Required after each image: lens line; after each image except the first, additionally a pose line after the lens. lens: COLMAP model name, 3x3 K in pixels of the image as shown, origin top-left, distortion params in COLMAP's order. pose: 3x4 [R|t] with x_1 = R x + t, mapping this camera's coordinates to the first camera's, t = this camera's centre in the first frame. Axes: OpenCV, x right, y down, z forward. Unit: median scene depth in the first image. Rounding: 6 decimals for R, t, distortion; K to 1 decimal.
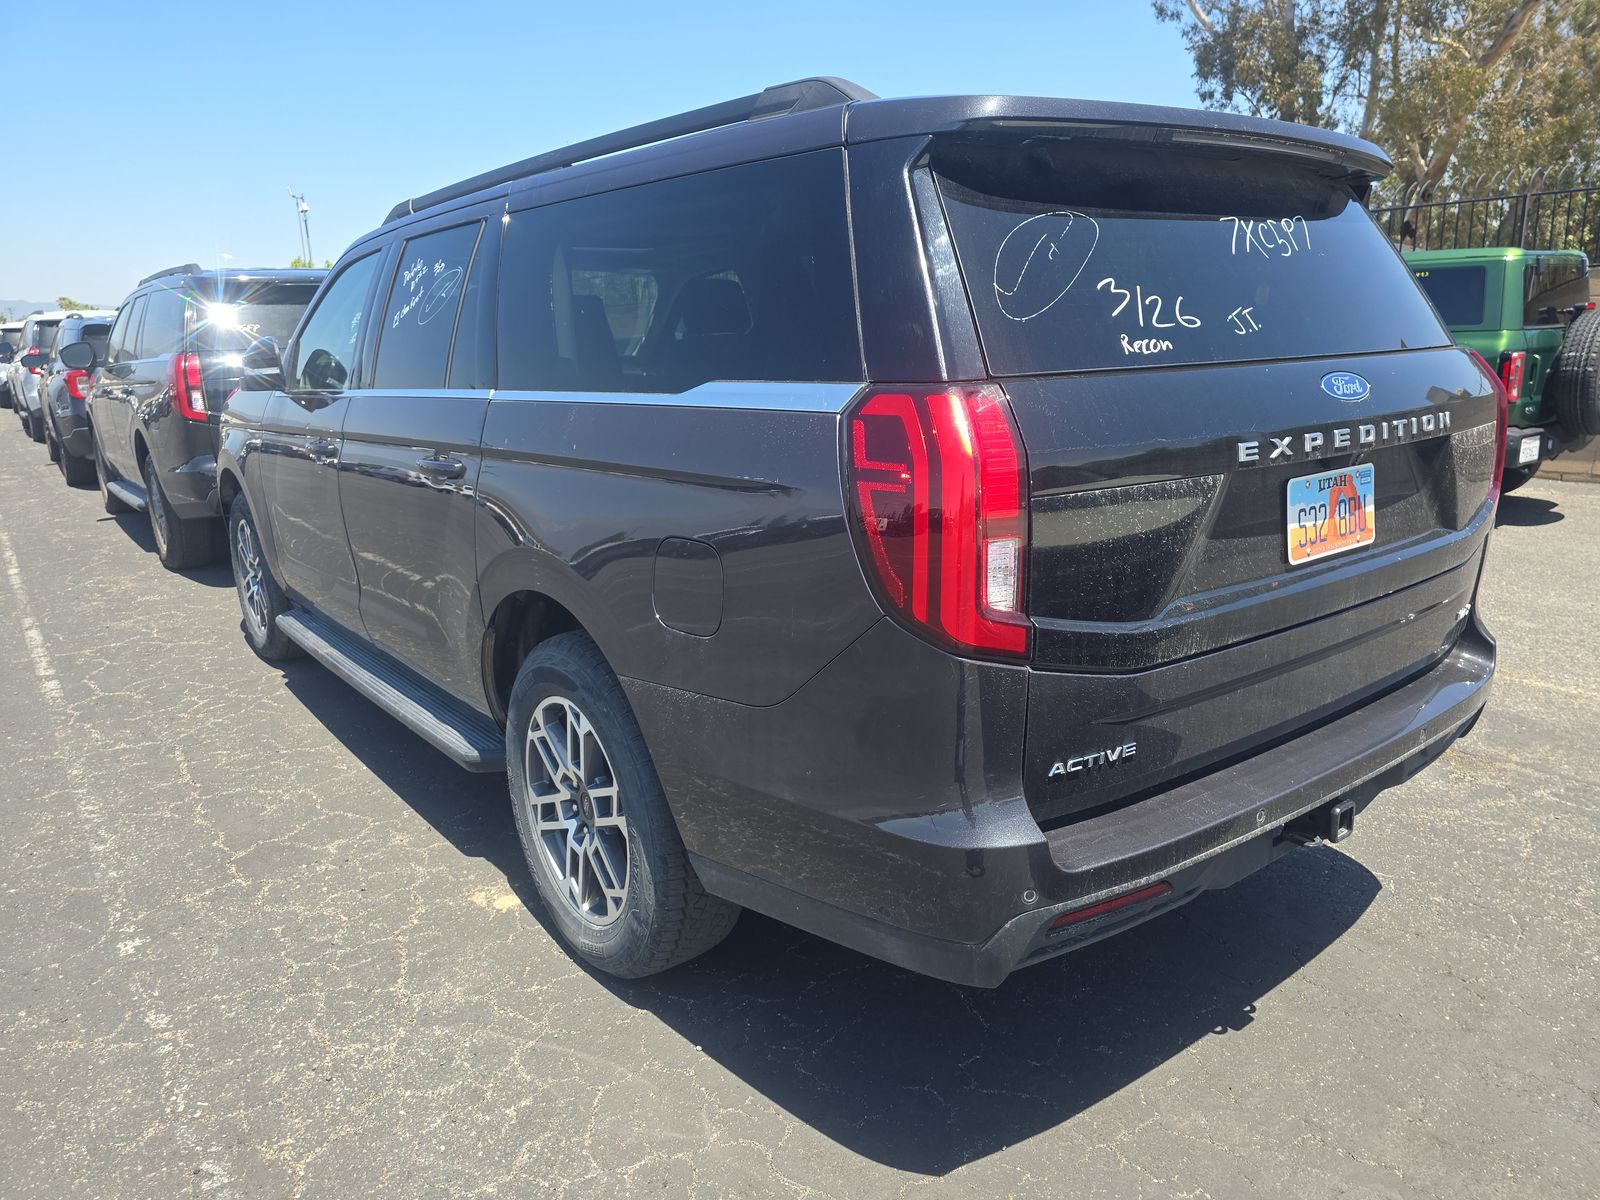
lens RADIAL K [[1090.2, 0, 793.8], [0, 1090.2, 597.8], [0, 0, 1]] dist [0.085856, -0.103474]
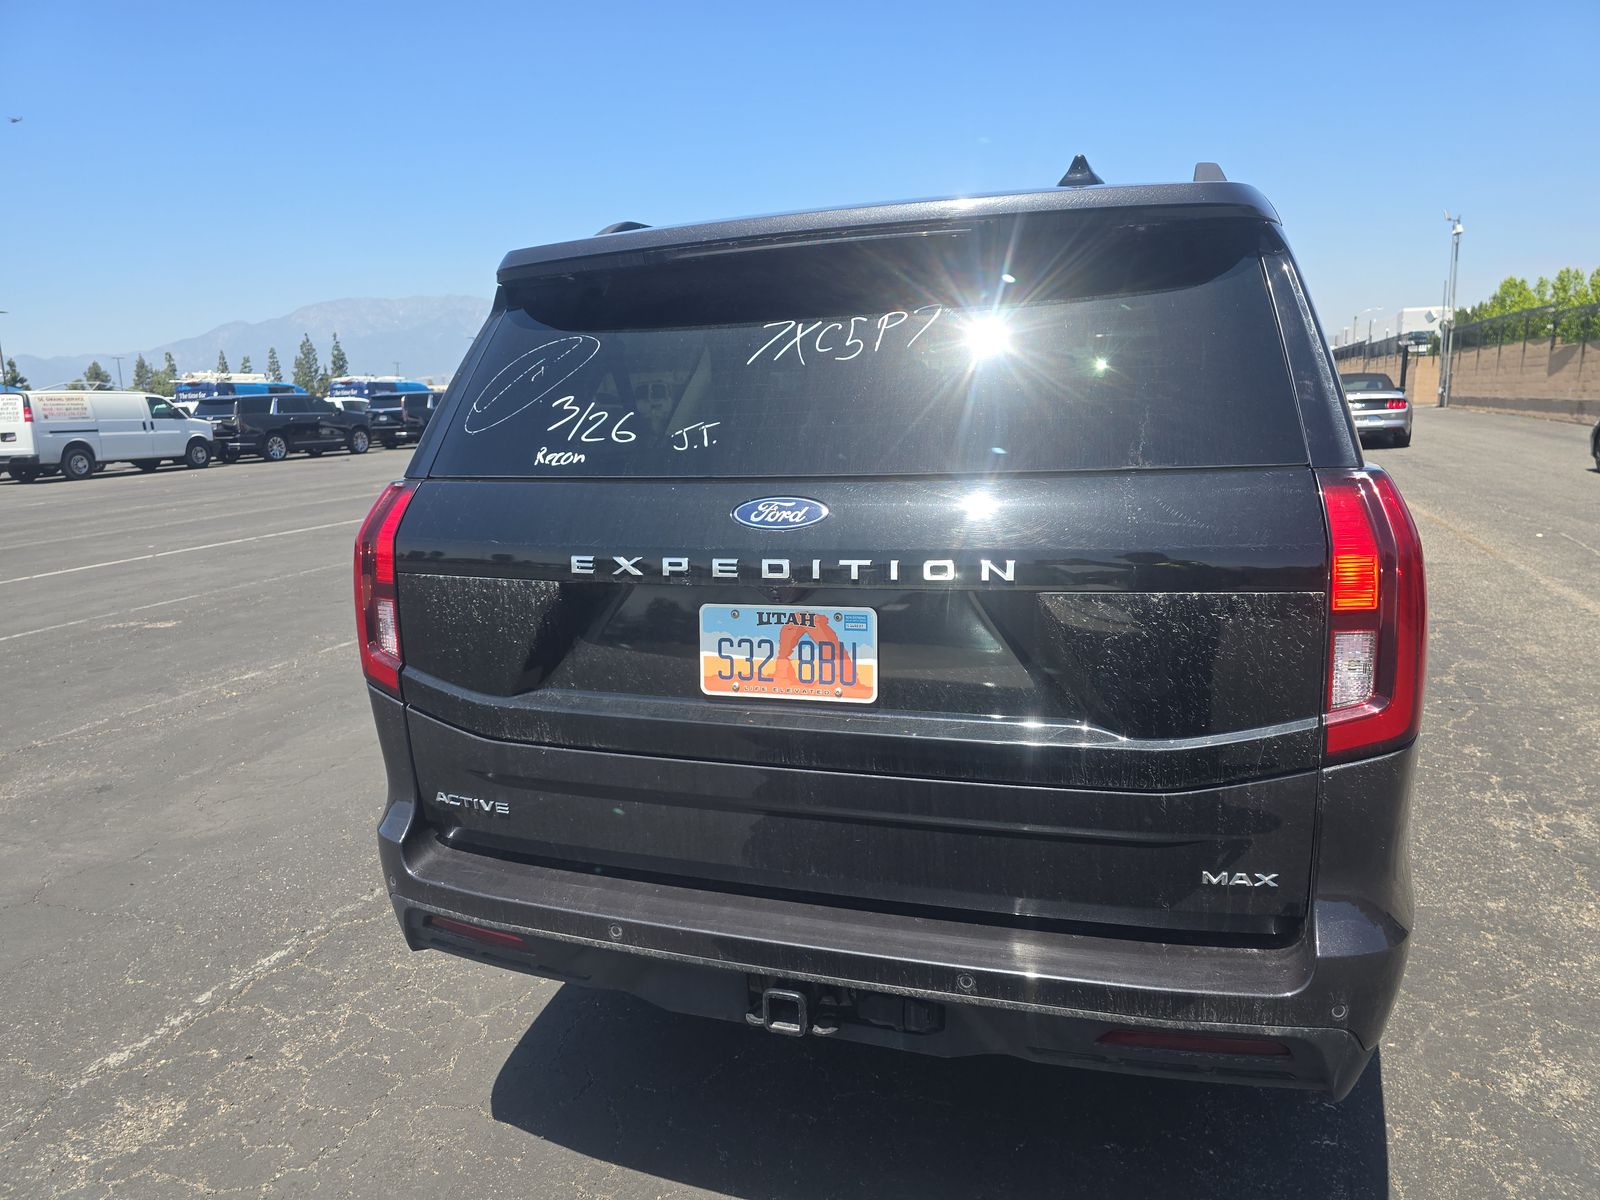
lens RADIAL K [[1090.2, 0, 793.8], [0, 1090.2, 597.8], [0, 0, 1]] dist [0.085856, -0.103474]
pose [[0.542755, 0.156772, -0.825130, 1.249267], [-0.174173, 0.982078, 0.072024, -0.191152], [0.821633, 0.104624, 0.560333, 0.534661]]
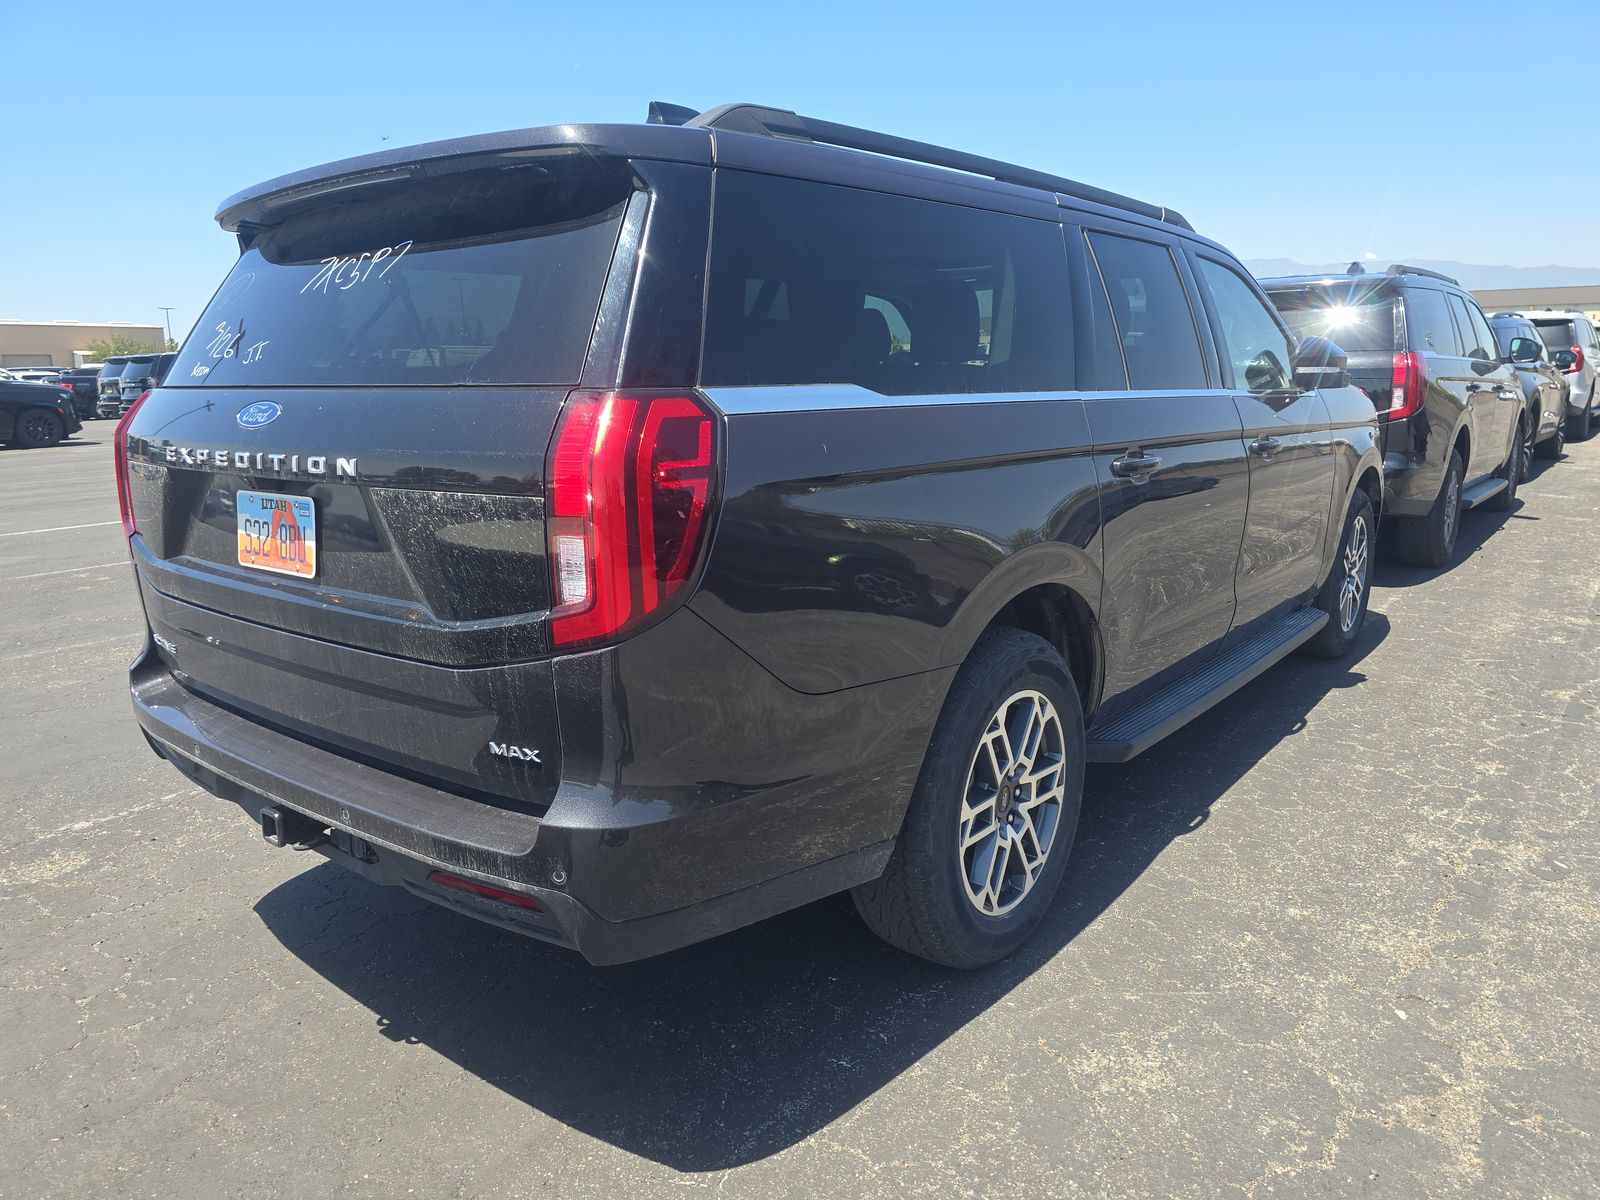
lens RADIAL K [[1090.2, 0, 793.8], [0, 1090.2, 597.8], [0, 0, 1]] dist [0.085856, -0.103474]
pose [[0.228997, 0.220303, -0.948170, 1.687632], [-0.214892, 0.961463, 0.171493, -0.318885], [0.949411, 0.164483, 0.267514, 1.248487]]
